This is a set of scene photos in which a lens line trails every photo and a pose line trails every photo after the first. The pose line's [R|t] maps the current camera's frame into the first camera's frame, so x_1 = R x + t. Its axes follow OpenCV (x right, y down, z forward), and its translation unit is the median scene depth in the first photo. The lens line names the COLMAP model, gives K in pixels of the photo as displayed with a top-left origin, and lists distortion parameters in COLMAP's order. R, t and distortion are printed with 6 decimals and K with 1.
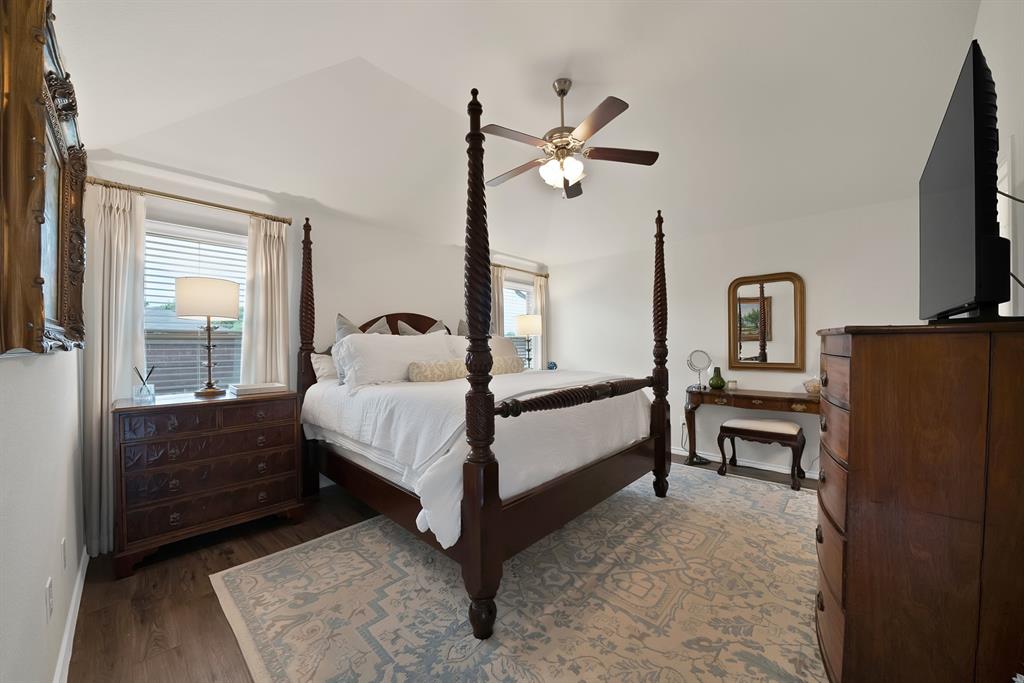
lens RADIAL K [[369.9, 0, 503.1], [0, 369.9, 344.1], [0, 0, 1]] dist [-0.026039, 0.002426]
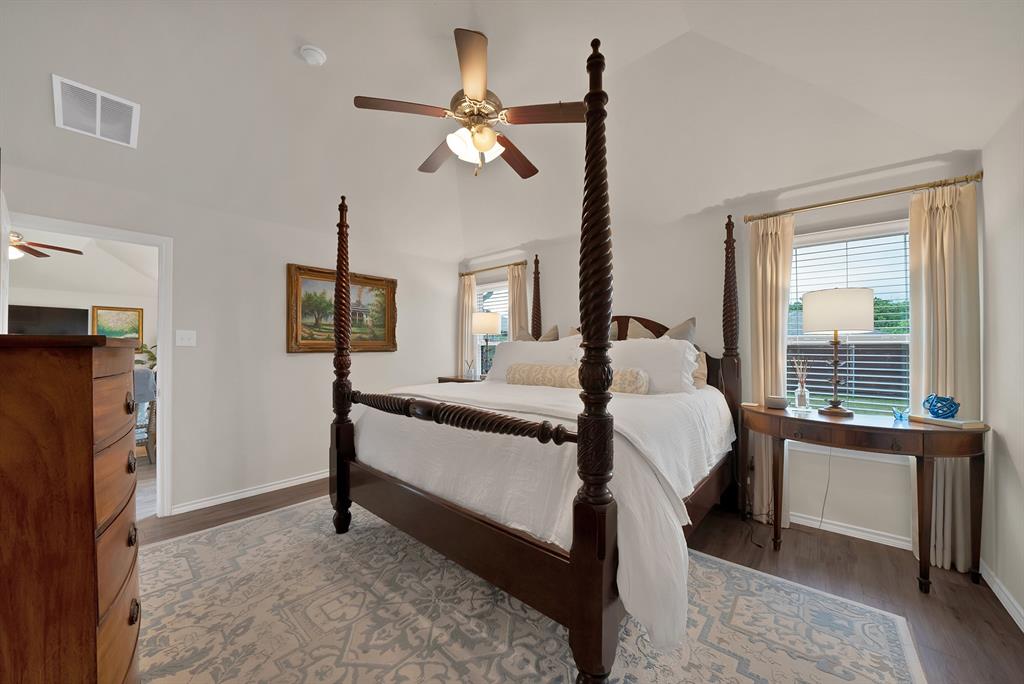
lens RADIAL K [[369.9, 0, 513.2], [0, 369.9, 350.5], [0, 0, 1]] dist [-0.026039, 0.002426]
pose [[0.048346, 0.009065, -0.998790, 1.204185], [-0.004570, 0.999950, 0.008854, -0.014240], [0.998820, 0.004136, 0.048385, 1.275017]]
